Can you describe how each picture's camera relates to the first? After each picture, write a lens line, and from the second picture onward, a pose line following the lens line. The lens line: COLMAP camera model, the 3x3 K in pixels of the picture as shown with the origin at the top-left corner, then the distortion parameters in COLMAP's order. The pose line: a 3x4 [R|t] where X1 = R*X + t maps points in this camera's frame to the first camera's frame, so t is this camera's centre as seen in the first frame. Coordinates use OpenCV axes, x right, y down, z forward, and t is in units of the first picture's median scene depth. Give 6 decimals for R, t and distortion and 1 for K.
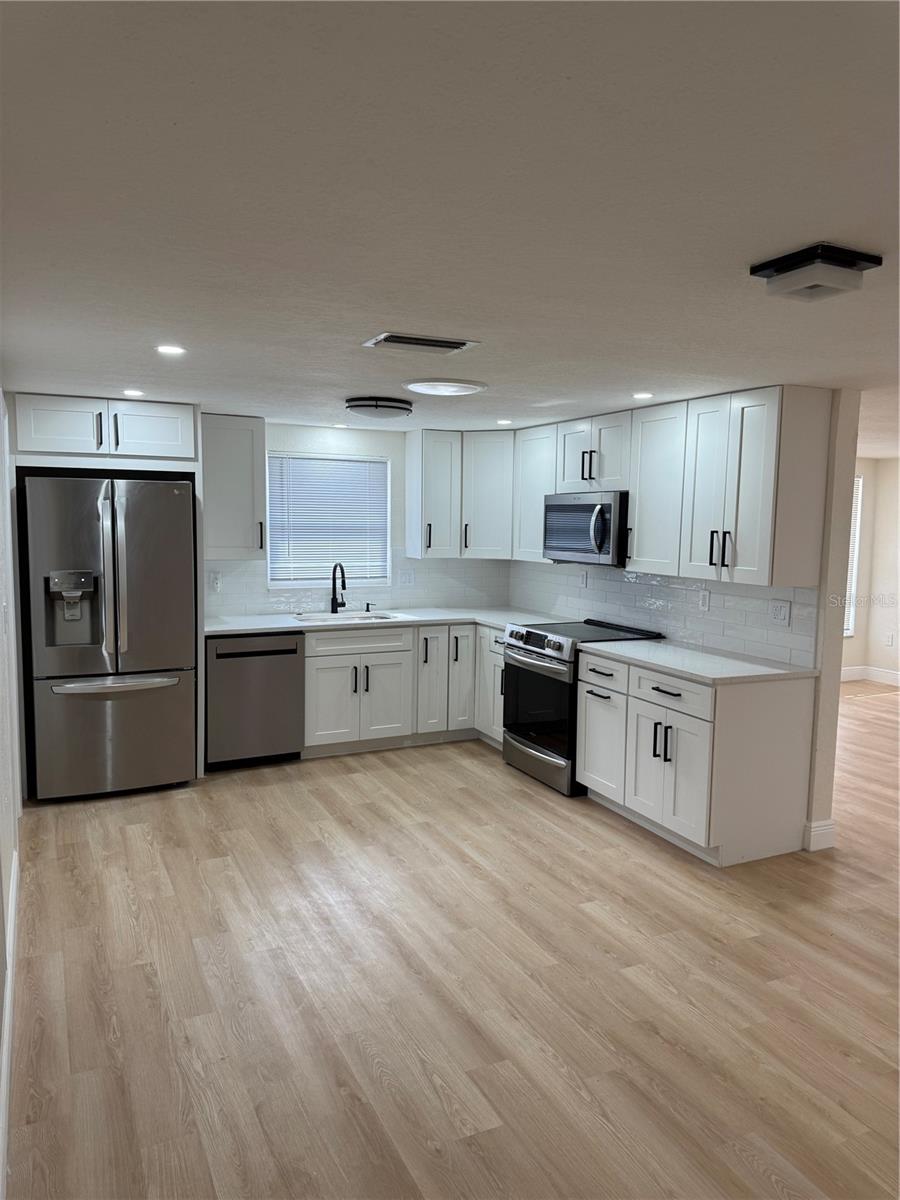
lens RADIAL K [[841.0, 0, 450.0], [0, 841.0, 600.0], [0, 0, 1]] dist [0.142289, -0.234795]
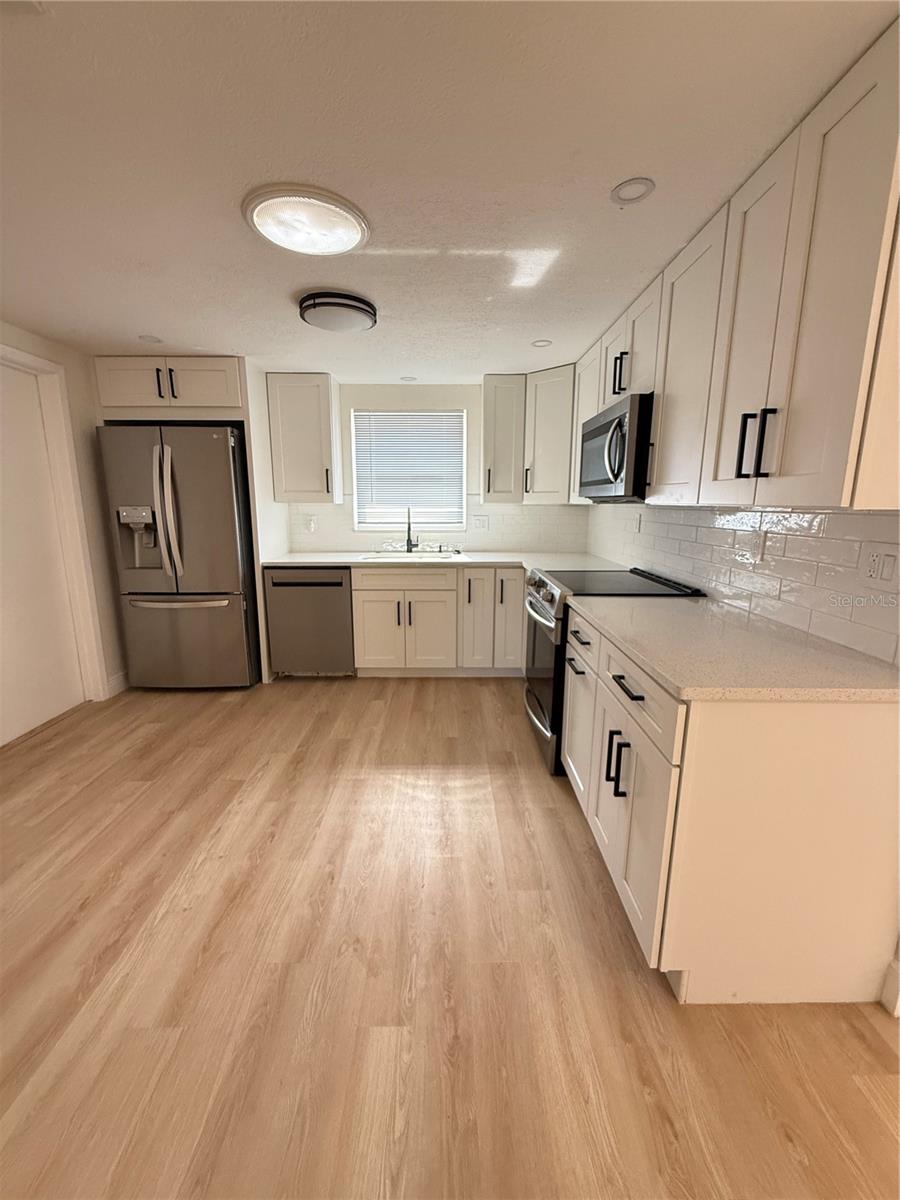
lens RADIAL K [[478.8, 0, 449.6], [0, 478.8, 597.0], [0, 0, 1]] dist [0.016434, -0.000151]
pose [[0.899349, 0.071490, -0.431347, 0.241196], [-0.031267, 0.994532, 0.099640, 0.010703], [0.436112, -0.076124, 0.896667, 0.540453]]
